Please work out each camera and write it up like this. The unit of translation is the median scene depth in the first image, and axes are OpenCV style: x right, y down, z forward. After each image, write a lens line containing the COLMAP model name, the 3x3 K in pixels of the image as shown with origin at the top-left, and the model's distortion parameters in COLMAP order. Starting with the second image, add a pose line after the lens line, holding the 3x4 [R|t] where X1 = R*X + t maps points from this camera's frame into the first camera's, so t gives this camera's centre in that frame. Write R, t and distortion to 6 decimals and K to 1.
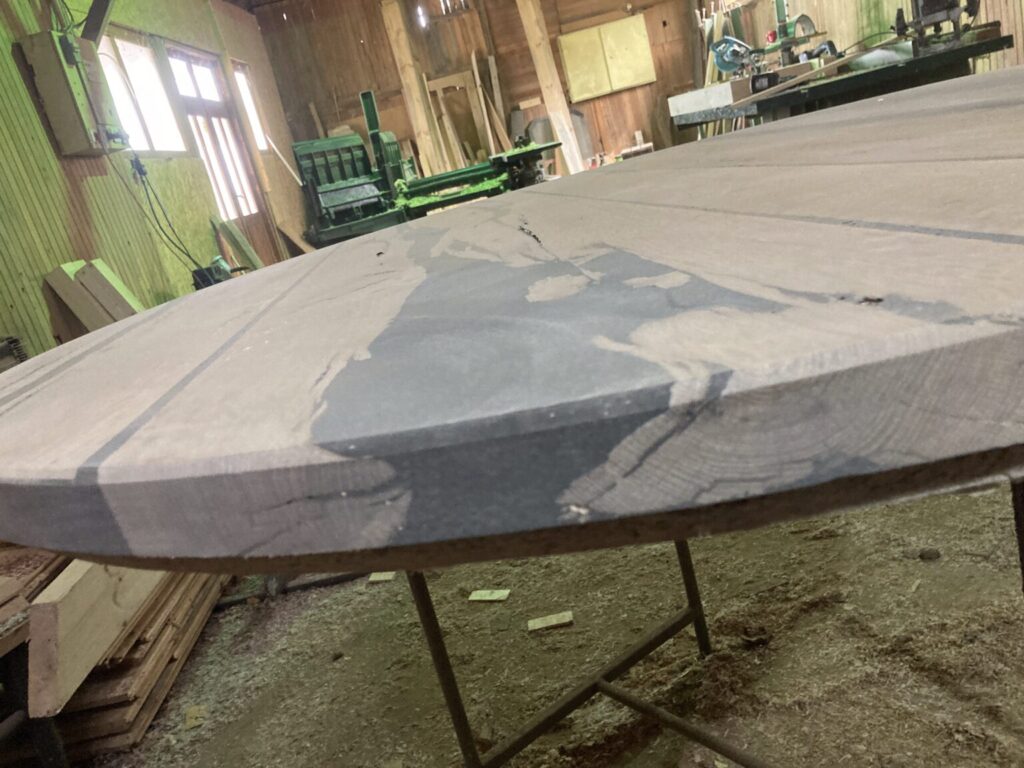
lens RADIAL K [[847.5, 0, 495.1], [0, 847.5, 380.8], [0, 0, 1]] dist [0.009975, 0.004913]
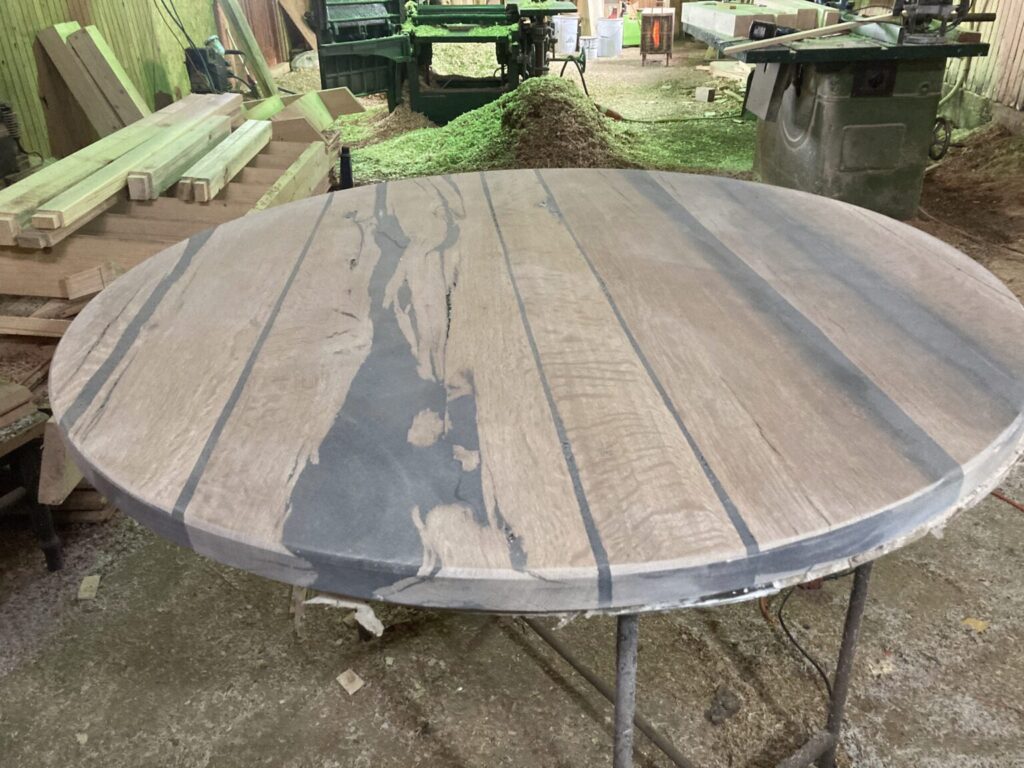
lens RADIAL K [[843.4, 0, 521.4], [0, 843.4, 388.9], [0, 0, 1]] dist [0.064337, -0.081632]
pose [[0.974201, 0.203477, 0.097619, 0.022116], [-0.220644, 0.949624, 0.222554, -0.183617], [-0.047417, -0.238352, 0.970021, -0.228261]]
